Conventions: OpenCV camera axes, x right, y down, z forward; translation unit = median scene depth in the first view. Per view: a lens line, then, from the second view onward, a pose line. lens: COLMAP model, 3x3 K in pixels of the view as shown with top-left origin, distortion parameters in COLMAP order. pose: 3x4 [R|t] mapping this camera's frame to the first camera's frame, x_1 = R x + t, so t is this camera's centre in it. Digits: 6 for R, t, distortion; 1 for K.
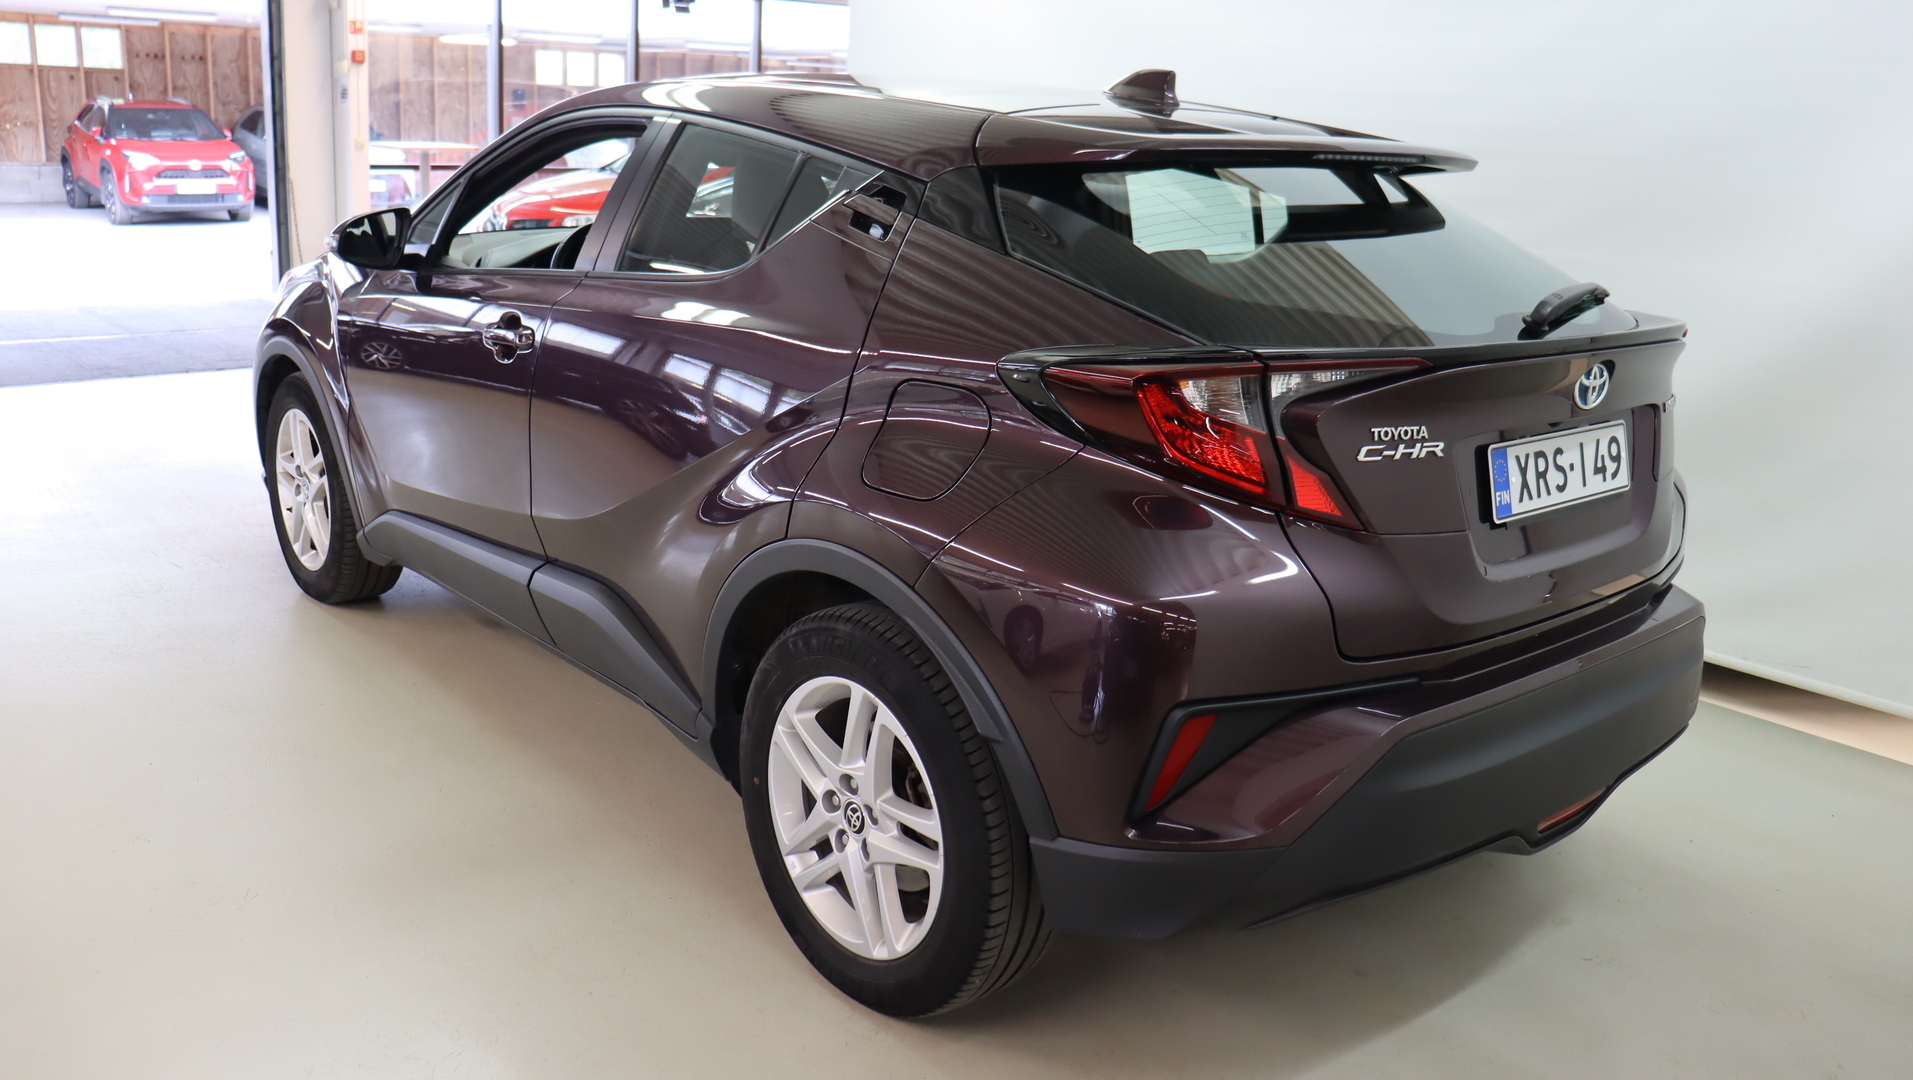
lens RADIAL K [[1601.7, 0, 956.5], [0, 1601.7, 540.0], [0, 0, 1]] dist [-0.188239, 0.146252]
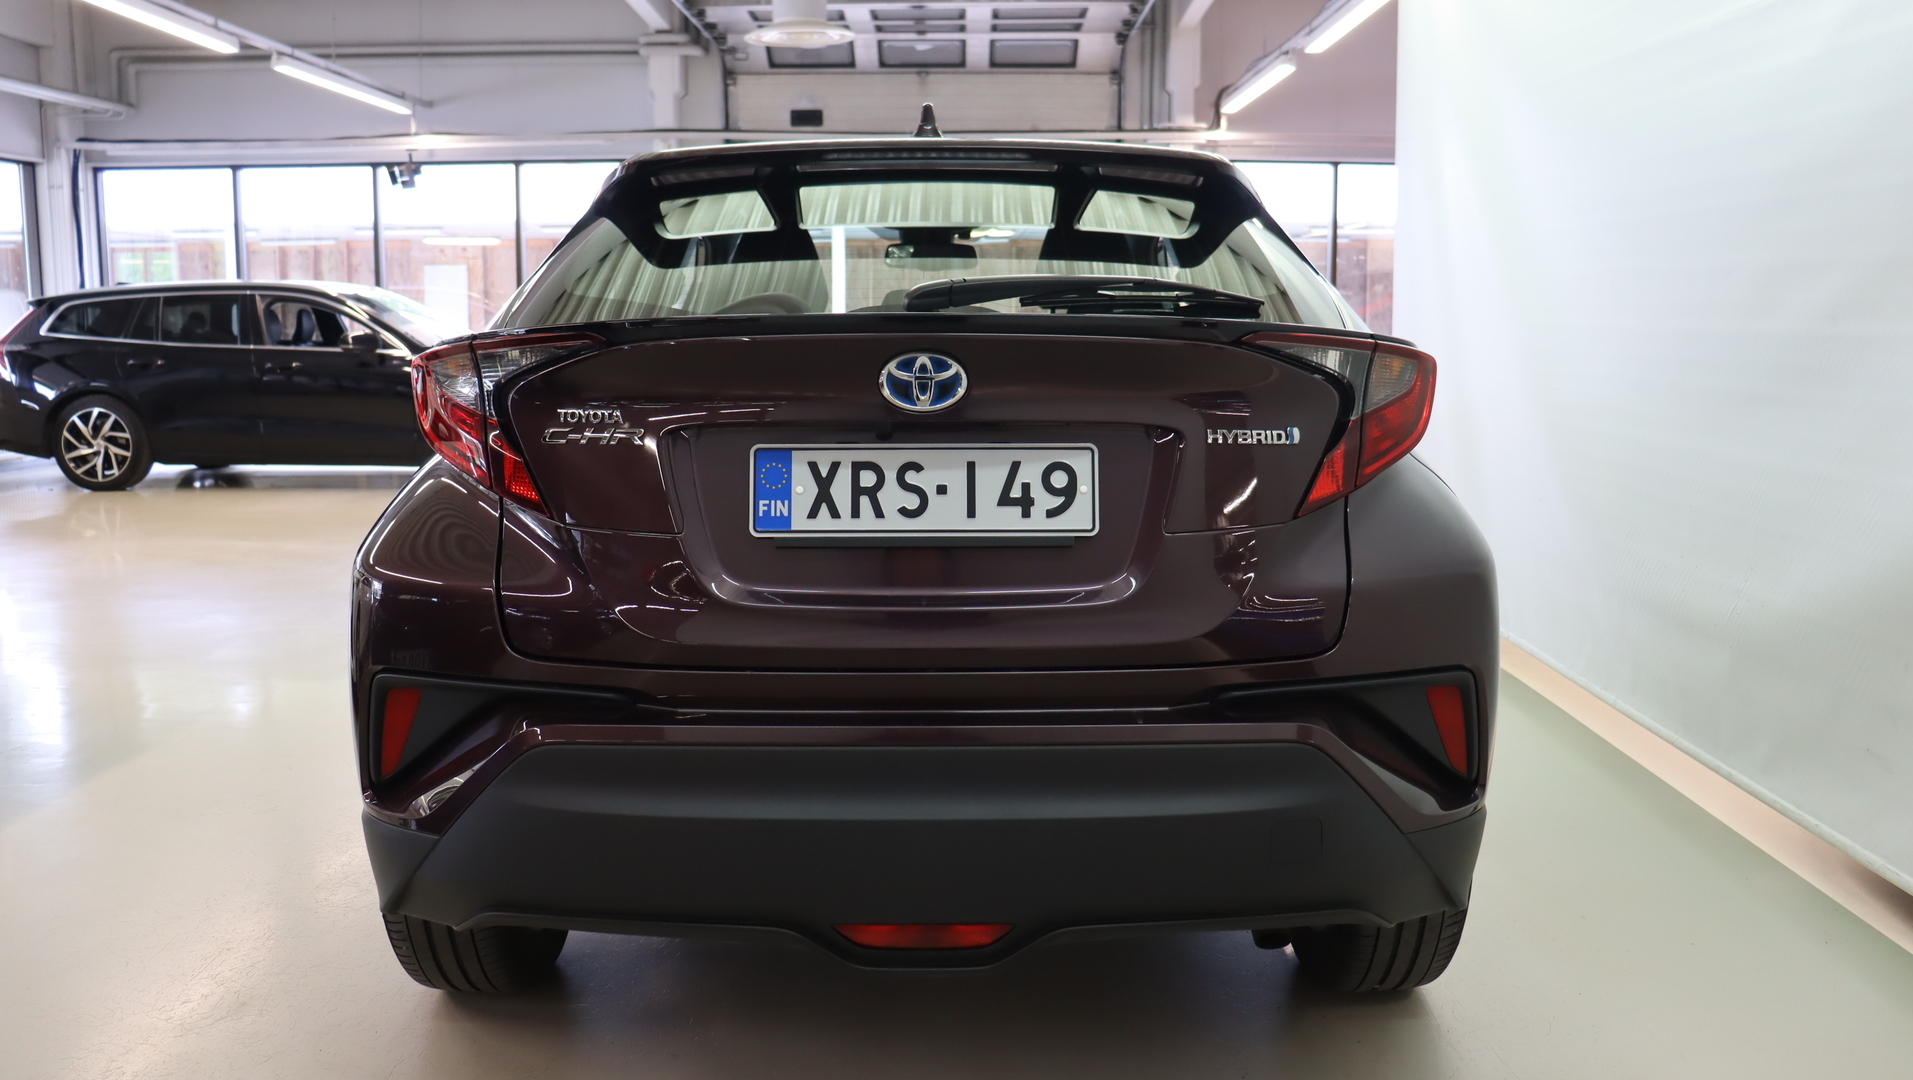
lens RADIAL K [[1601.7, 0, 956.5], [0, 1601.7, 540.0], [0, 0, 1]] dist [-0.188239, 0.146252]
pose [[0.767581, 0.058960, -0.638235, 0.954683], [-0.139092, 0.987353, -0.076069, 0.040743], [0.625678, 0.147163, 0.766074, 0.399595]]
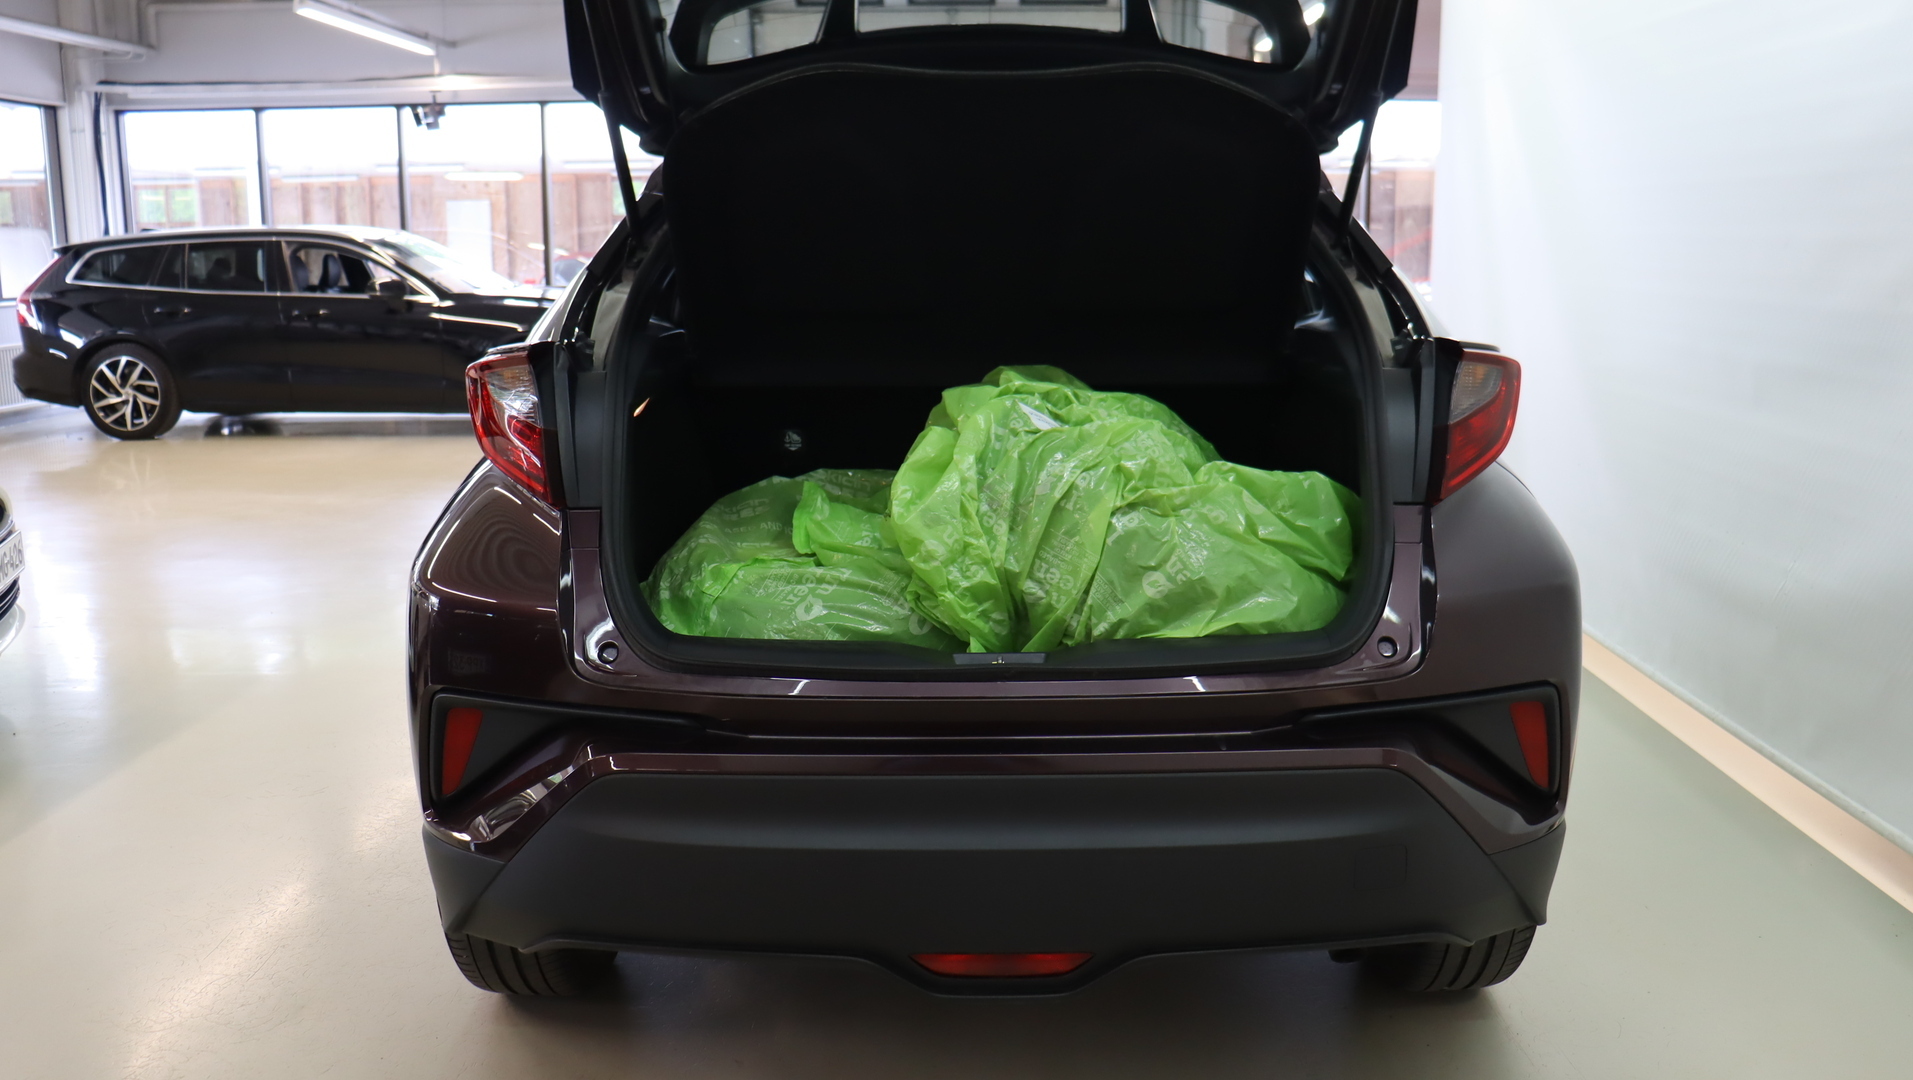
lens RADIAL K [[1601.7, 0, 956.5], [0, 1601.7, 540.0], [0, 0, 1]] dist [-0.188239, 0.146252]
pose [[0.758687, 0.086451, -0.645694, 0.915274], [-0.138438, 0.989913, -0.030127, -0.001709], [0.636576, 0.112245, 0.763002, 0.394622]]
